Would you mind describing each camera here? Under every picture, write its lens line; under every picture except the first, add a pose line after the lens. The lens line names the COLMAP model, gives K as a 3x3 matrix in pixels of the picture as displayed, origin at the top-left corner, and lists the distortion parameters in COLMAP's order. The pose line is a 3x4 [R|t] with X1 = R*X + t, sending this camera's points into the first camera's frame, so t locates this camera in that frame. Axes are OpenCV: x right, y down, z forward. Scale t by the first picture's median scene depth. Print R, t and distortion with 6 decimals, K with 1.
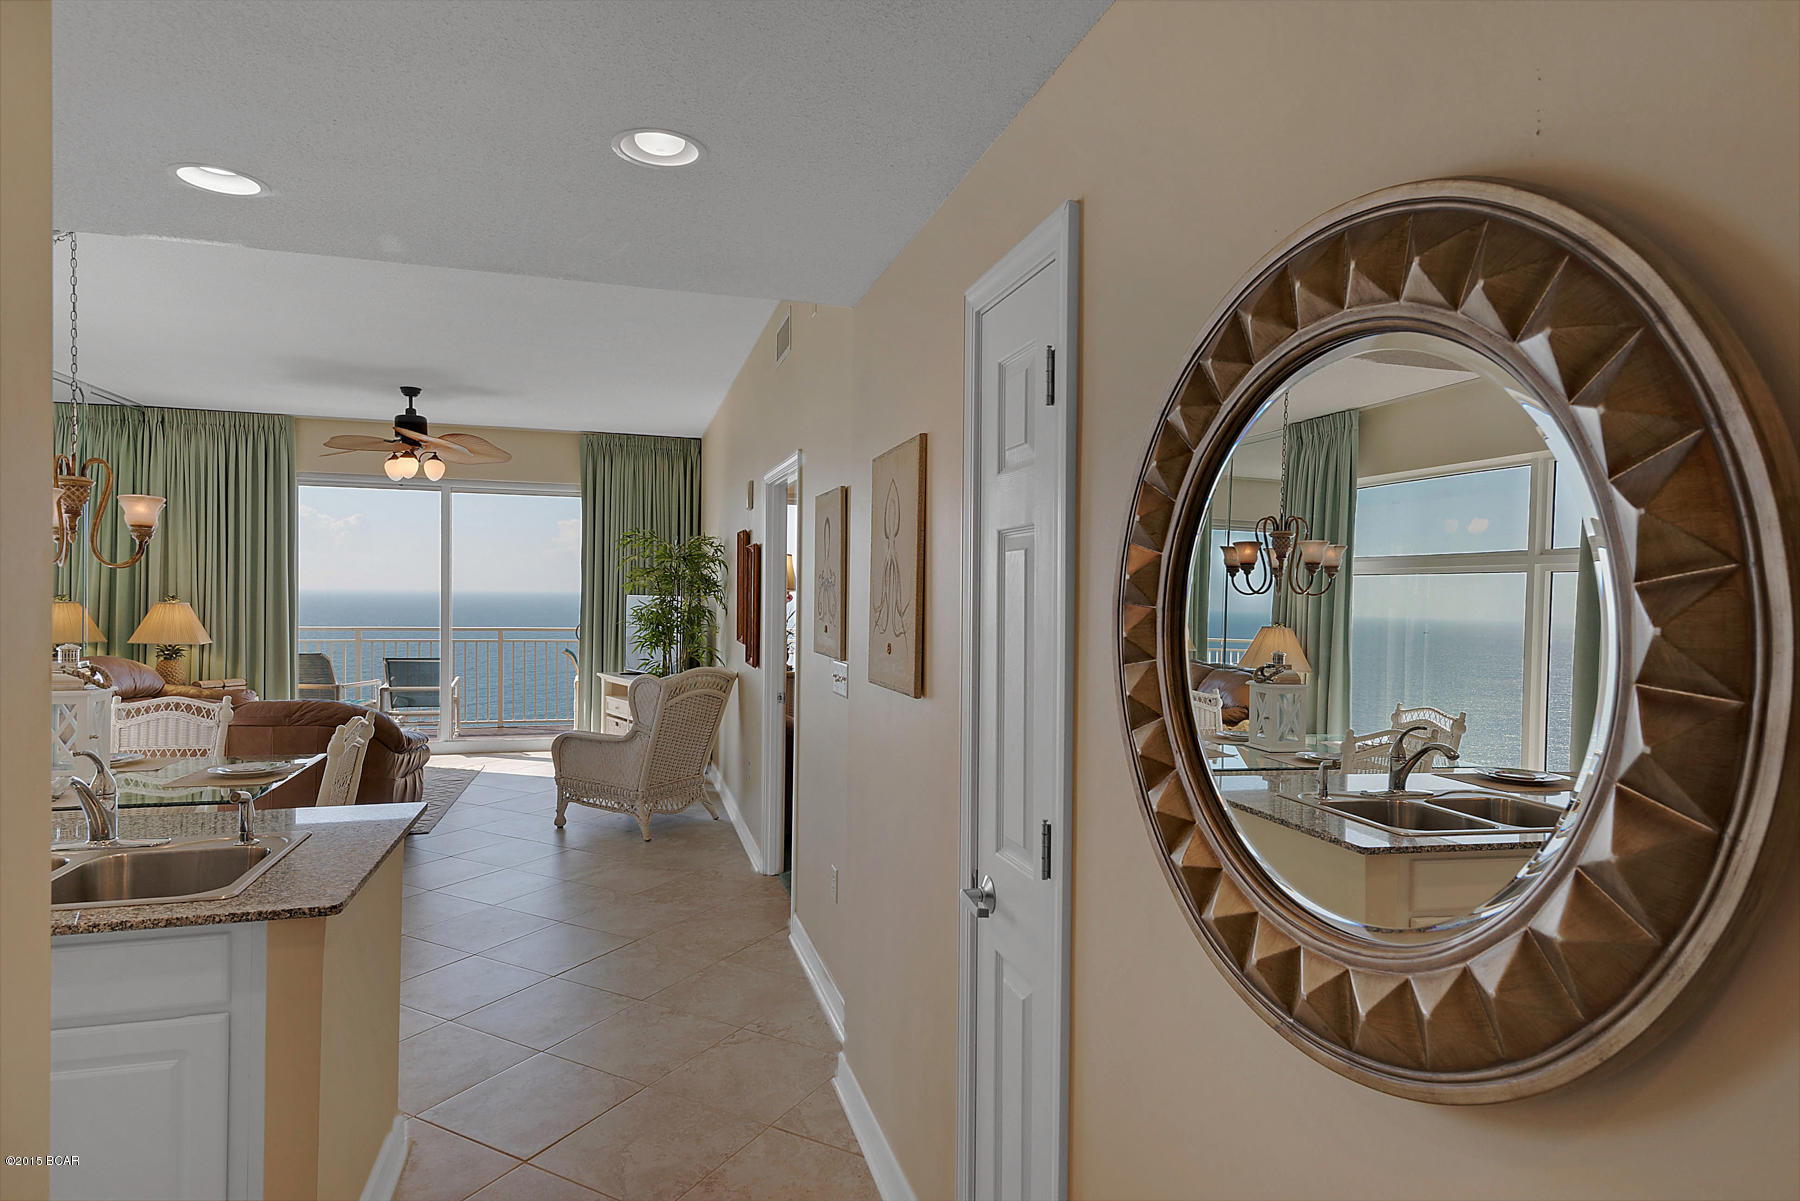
lens RADIAL K [[979.3, 0, 911.4], [0, 979.3, 604.9], [0, 0, 1]] dist [0.024590, -0.007955]
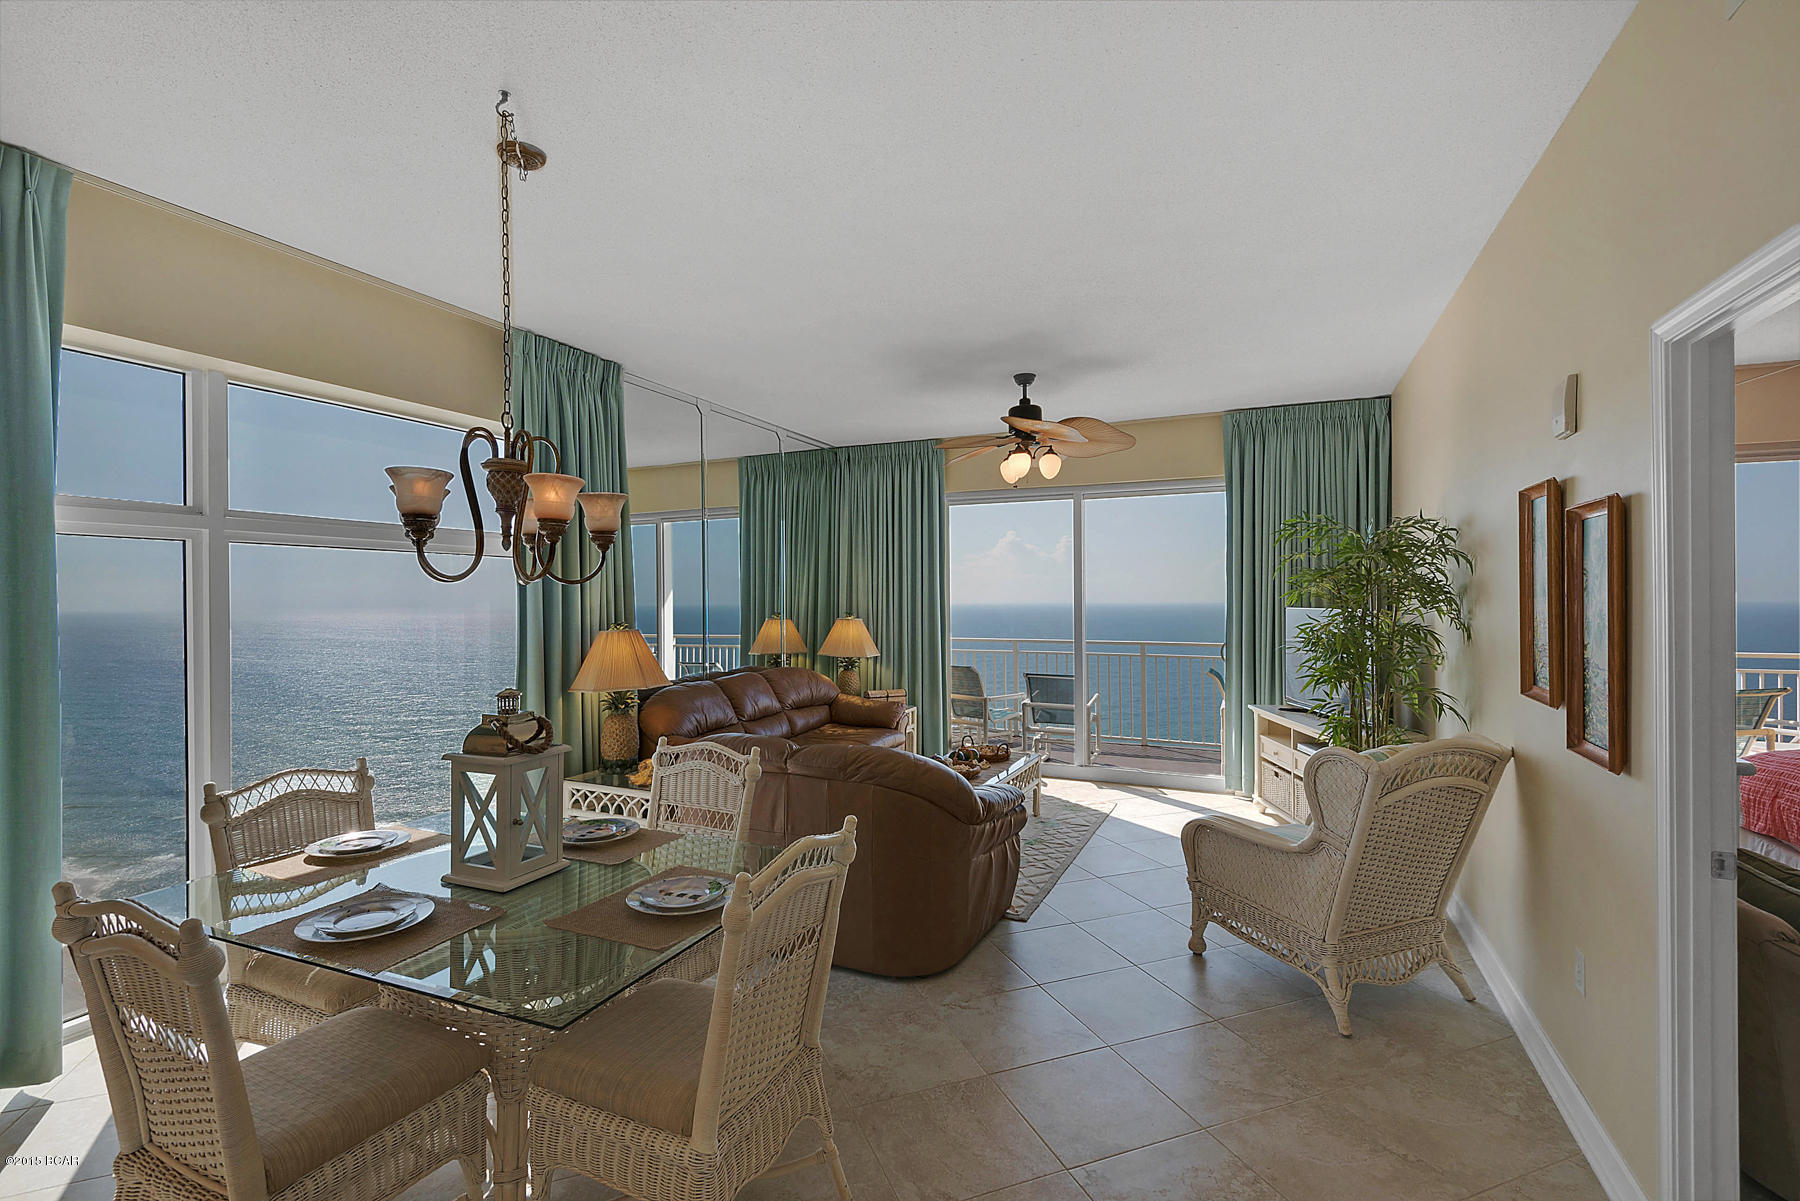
lens RADIAL K [[811.0, 0, 895.3], [0, 811.0, 601.9], [0, 0, 1]] dist [0.022046, -0.012680]
pose [[0.754949, -0.014643, -0.655620, -0.122183], [0.005950, 0.999862, -0.015480, -0.007569], [0.655756, 0.007786, 0.754932, 0.376240]]
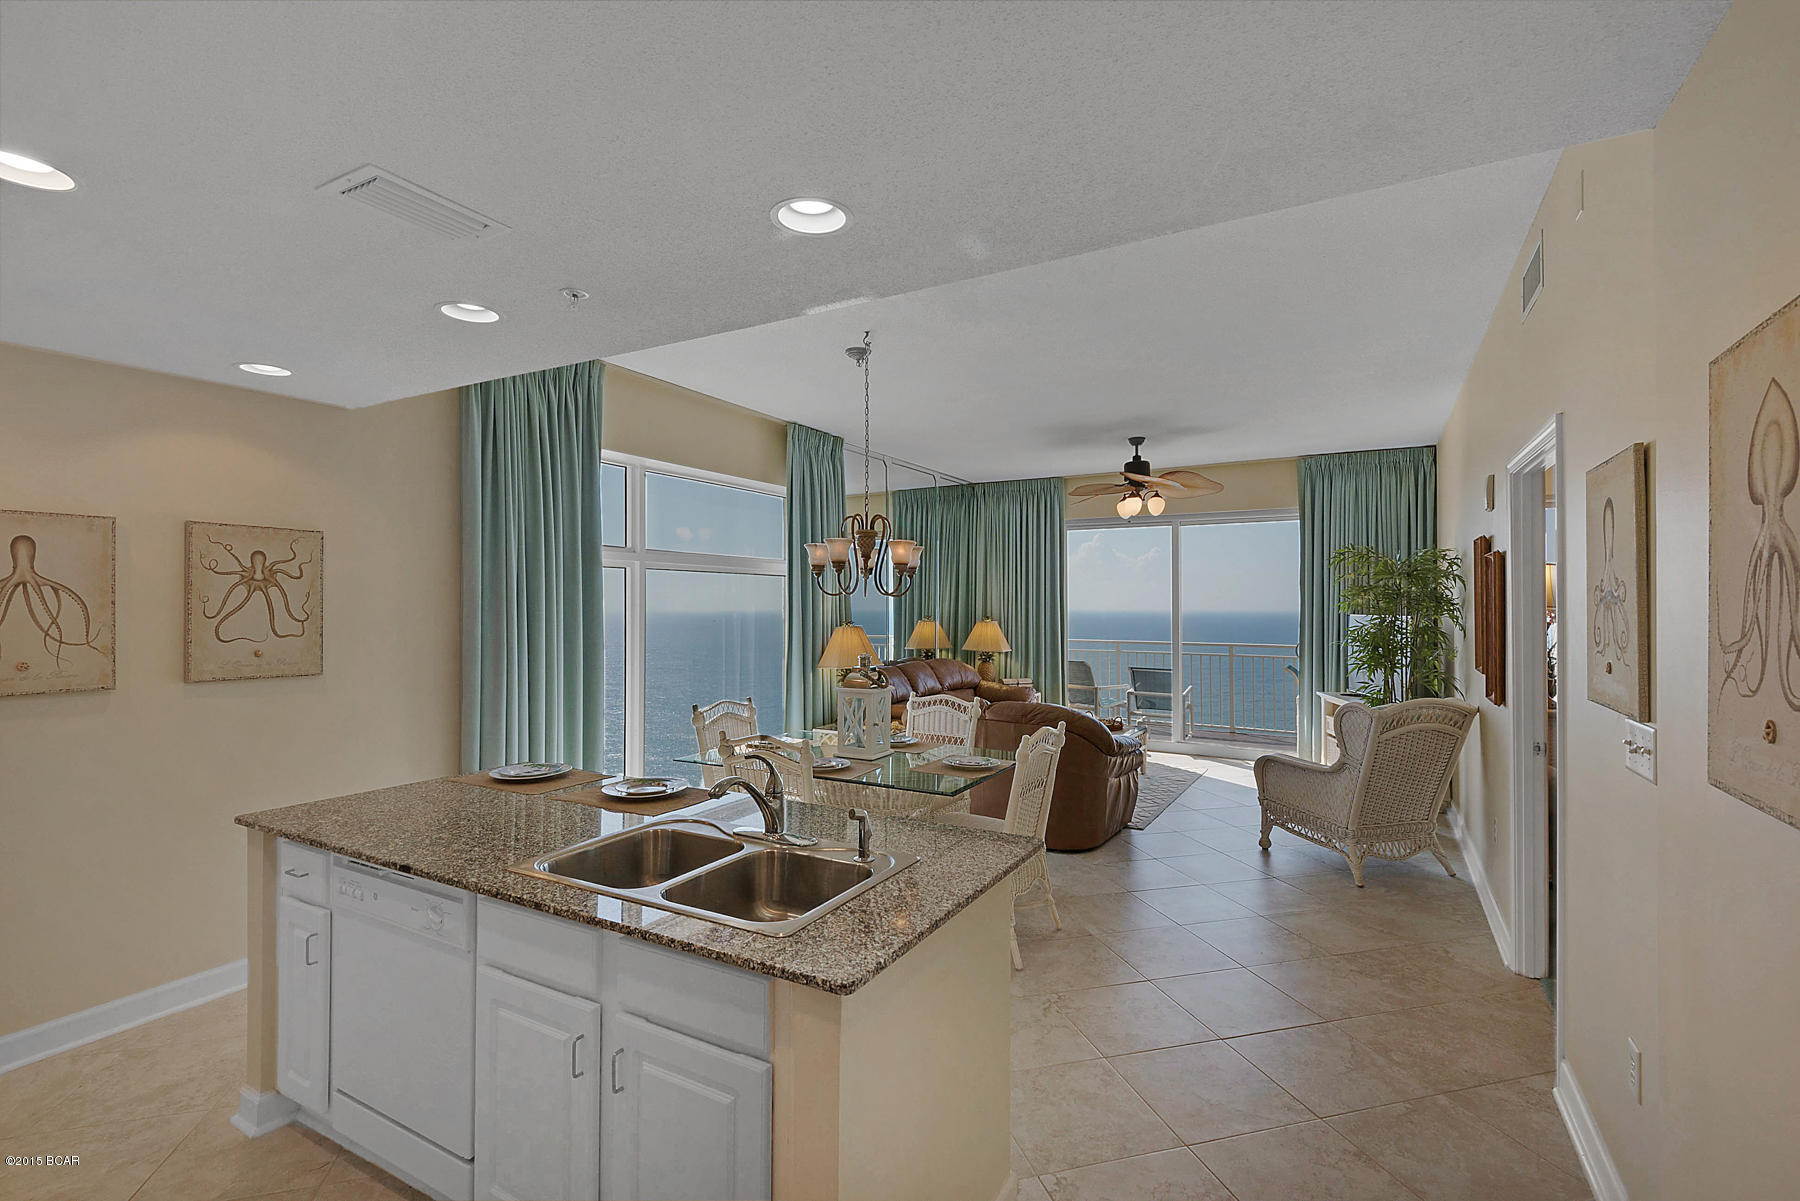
lens RADIAL K [[811.0, 0, 893.8], [0, 811.0, 598.6], [0, 0, 1]] dist [0.022046, -0.012680]
pose [[0.684932, -0.018301, -0.728377, -0.007440], [-0.002486, 0.999620, -0.027454, -0.002917], [0.728602, 0.020615, 0.684626, 0.134745]]
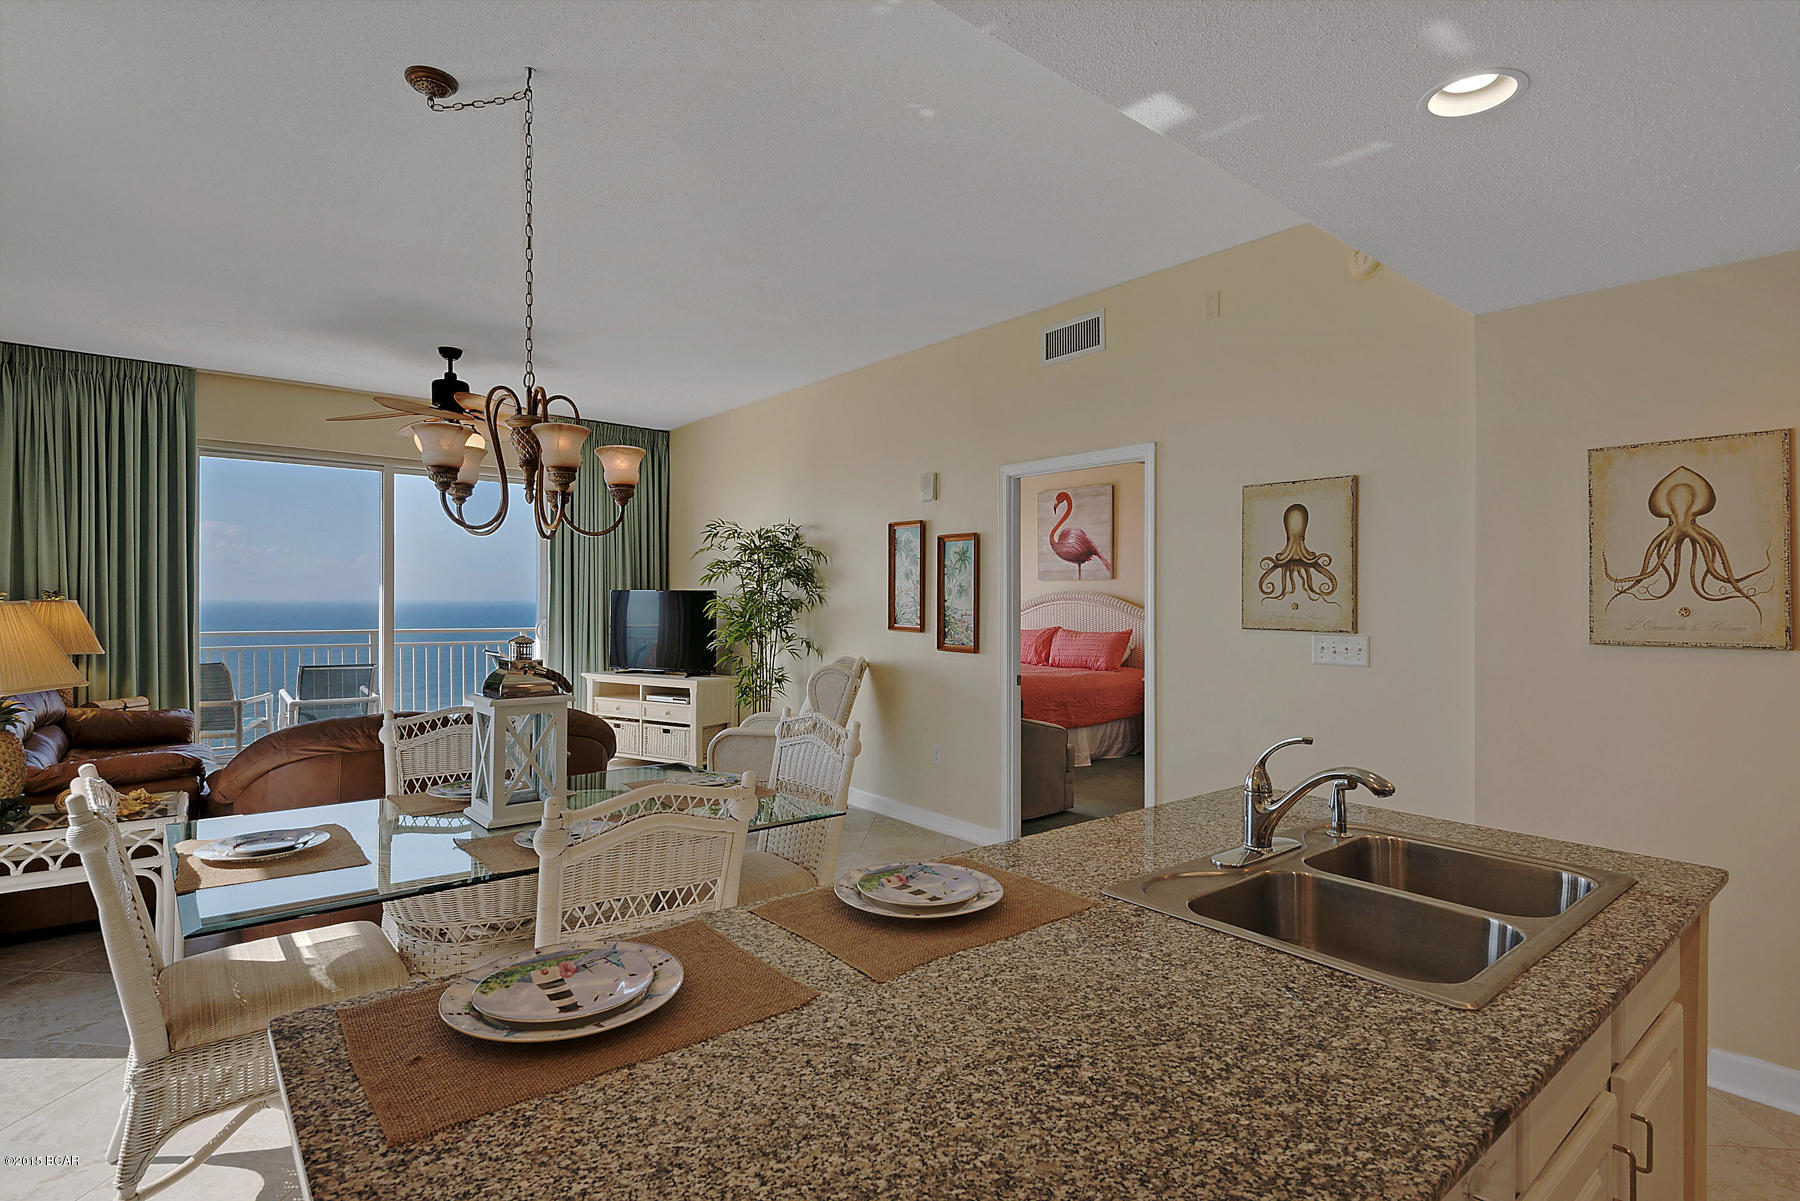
lens RADIAL K [[875.0, 0, 903.3], [0, 875.0, 601.8], [0, 0, 1]] dist [0.011099, -0.010358]
pose [[0.920476, -0.010712, 0.390652, -0.441229], [0.013040, 0.999910, -0.003307, 0.009525], [-0.390581, 0.008138, 0.920532, 0.138521]]
